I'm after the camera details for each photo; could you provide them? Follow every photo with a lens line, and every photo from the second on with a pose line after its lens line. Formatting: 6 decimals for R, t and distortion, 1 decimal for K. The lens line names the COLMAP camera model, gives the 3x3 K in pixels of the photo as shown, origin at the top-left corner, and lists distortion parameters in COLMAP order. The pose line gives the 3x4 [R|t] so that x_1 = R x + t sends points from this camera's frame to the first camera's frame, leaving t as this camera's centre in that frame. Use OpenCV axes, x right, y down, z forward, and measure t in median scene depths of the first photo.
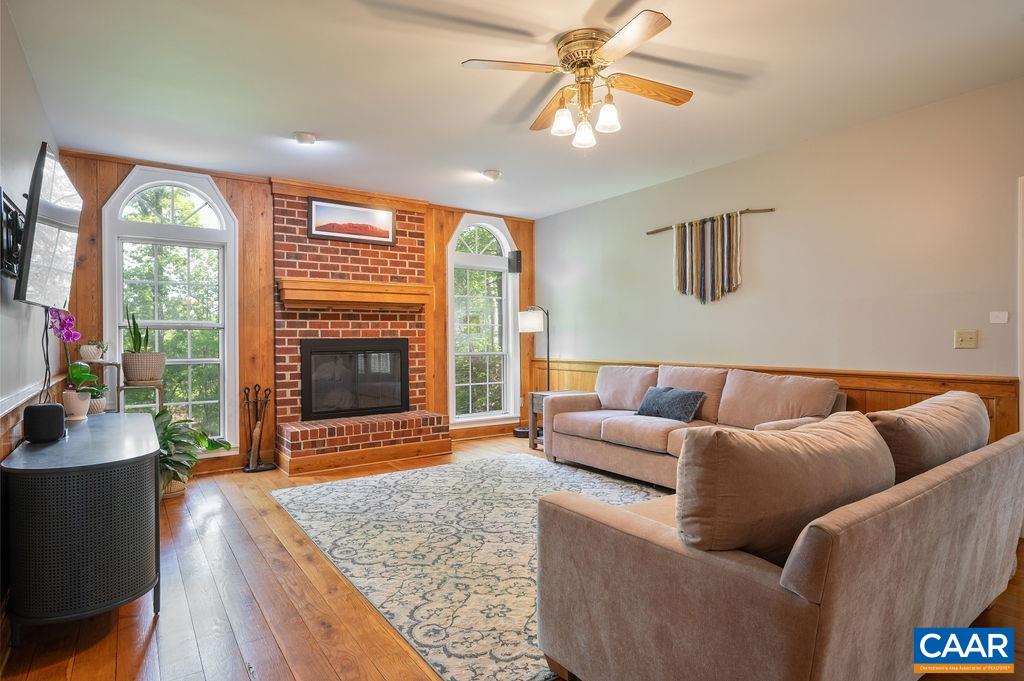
lens RADIAL K [[549.0, 0, 512.0], [0, 549.0, 340.5], [0, 0, 1]] dist [0.001629, 0.000494]
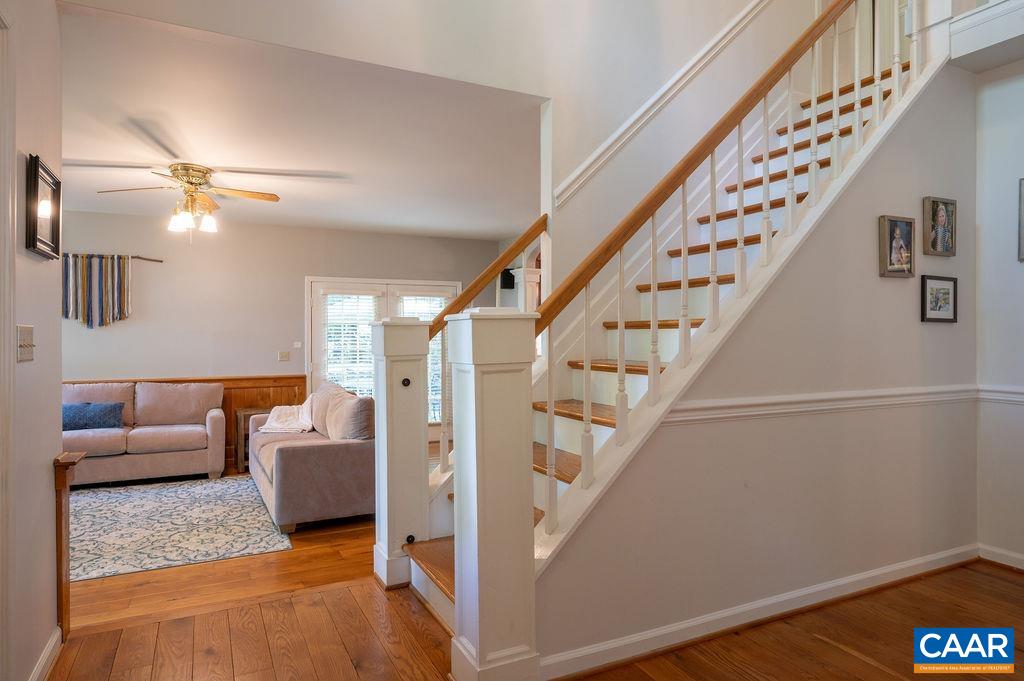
lens RADIAL K [[621.2, 0, 512.0], [0, 621.2, 340.5], [0, 0, 1]] dist [-0.000513, -0.000071]
pose [[0.151068, -0.002551, 0.988520, -0.885188], [0.008250, 0.999965, 0.001320, -0.039538], [-0.988489, 0.007956, 0.151084, -0.069093]]
